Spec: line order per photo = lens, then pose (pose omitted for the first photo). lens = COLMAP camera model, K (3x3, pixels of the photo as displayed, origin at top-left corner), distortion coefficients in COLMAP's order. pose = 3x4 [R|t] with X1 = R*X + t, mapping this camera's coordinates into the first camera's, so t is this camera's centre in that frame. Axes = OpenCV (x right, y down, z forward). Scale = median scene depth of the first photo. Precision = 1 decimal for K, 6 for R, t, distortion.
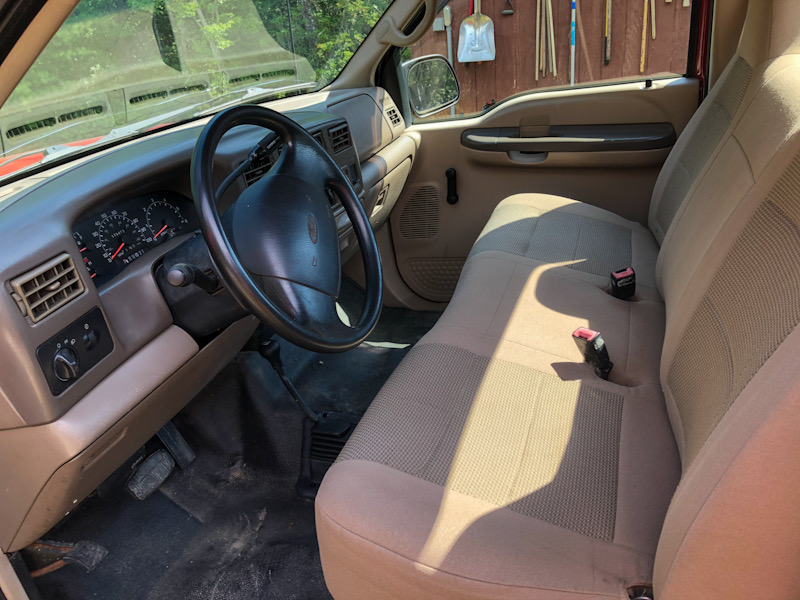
lens RADIAL K [[657.6, 0, 400.0], [0, 657.6, 300.0], [0, 0, 1]] dist [-0.000258, -0.000578]
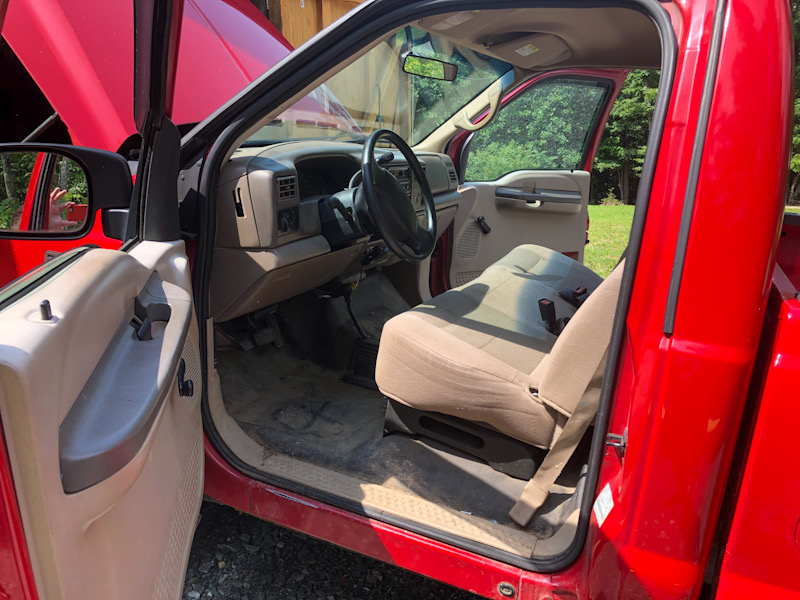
lens RADIAL K [[647.4, 0, 400.0], [0, 647.4, 300.0], [0, 0, 1]] dist [-0.007344, 0.002883]
pose [[0.973899, 0.223819, -0.037765, -0.009692], [-0.226816, 0.965999, -0.124102, 0.261036], [0.008705, 0.129428, 0.991551, -0.522983]]
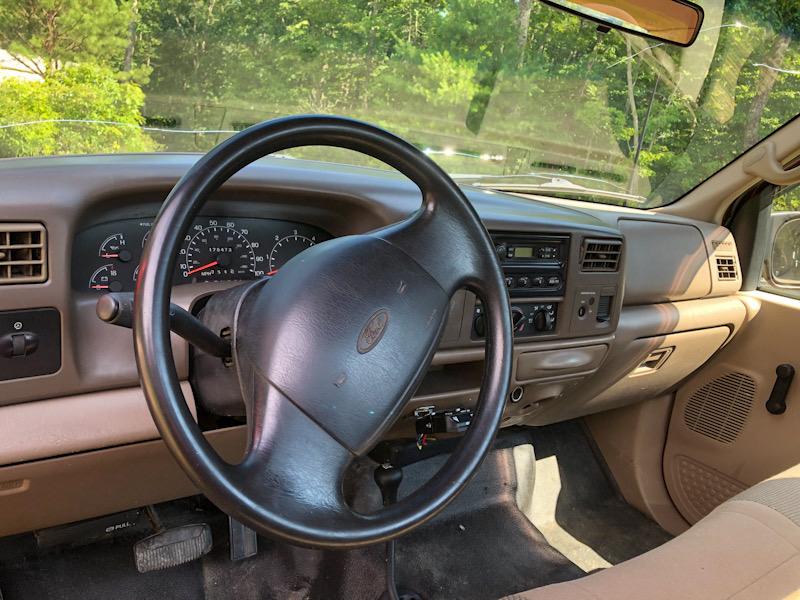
lens RADIAL K [[667.1, 0, 399.0], [0, 667.1, 289.7], [0, 0, 1]] dist [0.006645, 0.005627]
pose [[0.791832, 0.350799, -0.499942, 0.114425], [-0.436891, 0.897353, -0.062316, -0.072151], [0.426764, 0.267764, 0.863814, 0.290941]]
